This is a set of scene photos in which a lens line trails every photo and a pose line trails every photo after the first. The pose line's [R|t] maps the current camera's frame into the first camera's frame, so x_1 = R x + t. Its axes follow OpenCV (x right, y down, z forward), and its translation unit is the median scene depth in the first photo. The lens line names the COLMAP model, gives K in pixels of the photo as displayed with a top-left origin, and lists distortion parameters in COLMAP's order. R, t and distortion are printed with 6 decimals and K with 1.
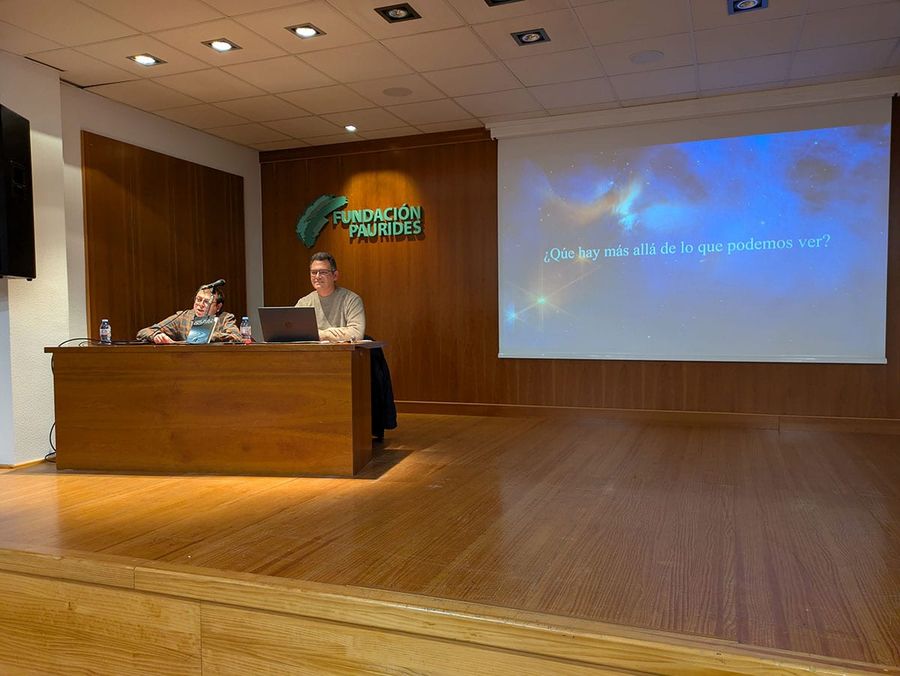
lens RADIAL K [[677.7, 0, 465.5], [0, 677.7, 344.3], [0, 0, 1]] dist [0.047301, -0.045012]
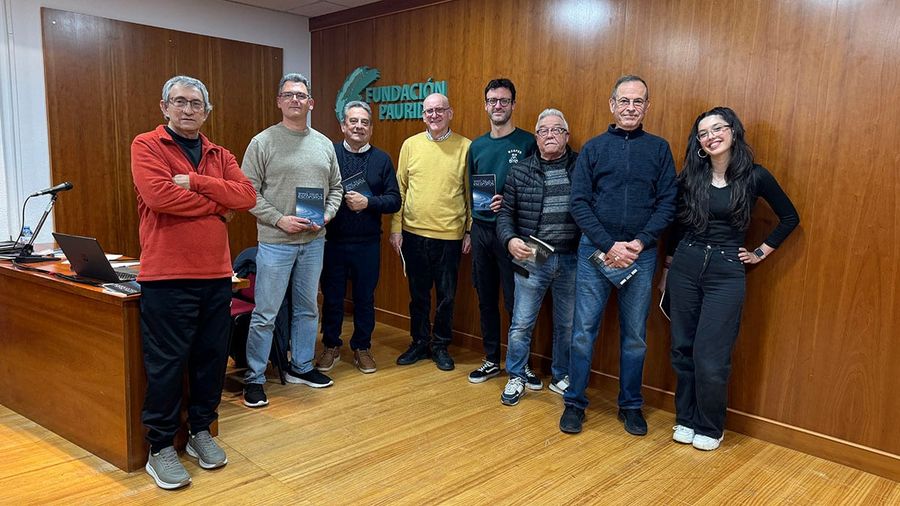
lens RADIAL K [[632.8, 0, 450.0], [0, 632.8, 253.0], [0, 0, 1]] dist [0.076926, -0.095723]
pose [[0.910365, 0.095640, -0.402602, 0.259074], [-0.057701, 0.992759, 0.105361, -0.087259], [0.409763, -0.072686, 0.909292, 0.334340]]
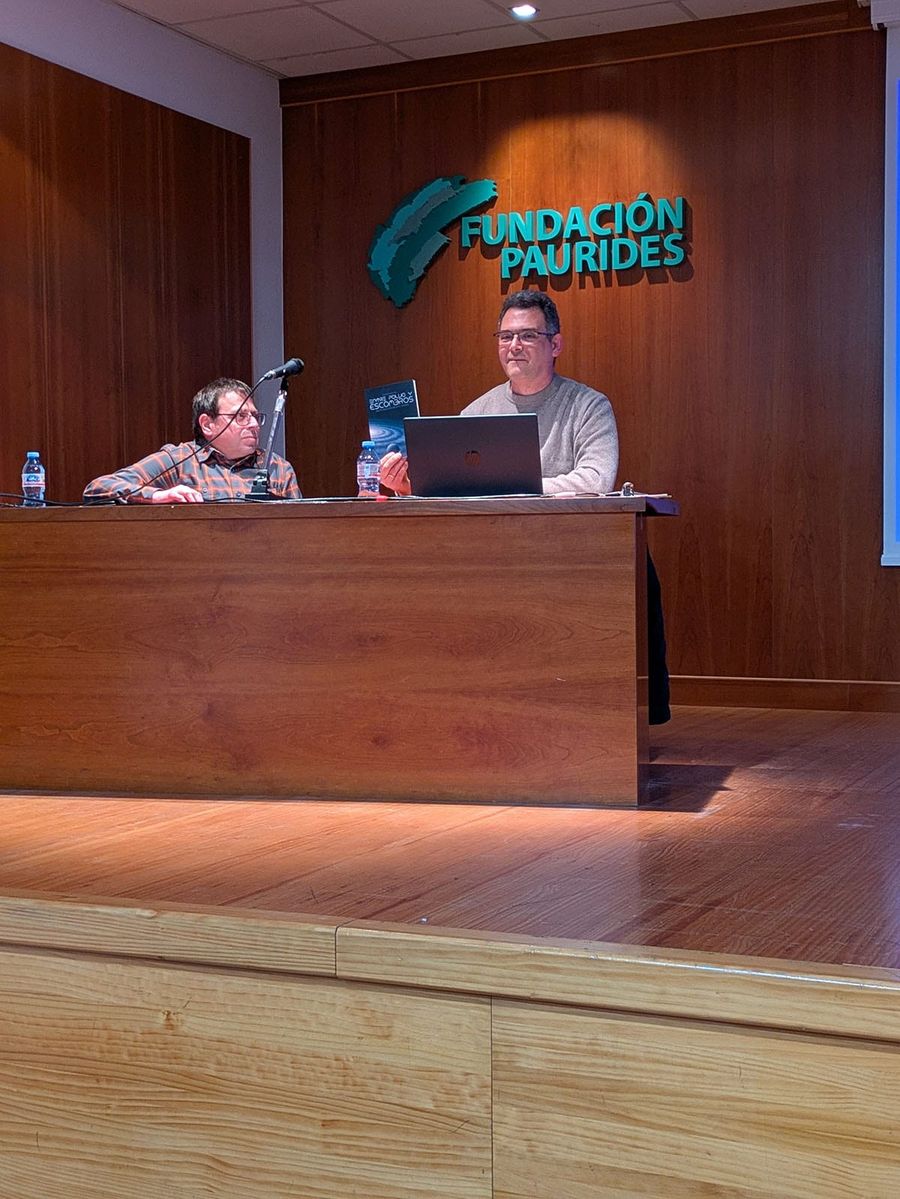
lens RADIAL K [[1734.0, 0, 430.5], [0, 1734.0, 599.1], [0, 0, 1]] dist [0.042165, 0.010912]
pose [[0.995728, 0.005427, -0.092175, -0.123840], [-0.005370, 0.999985, 0.000865, 0.040479], [0.092178, -0.000367, 0.995742, -0.063243]]
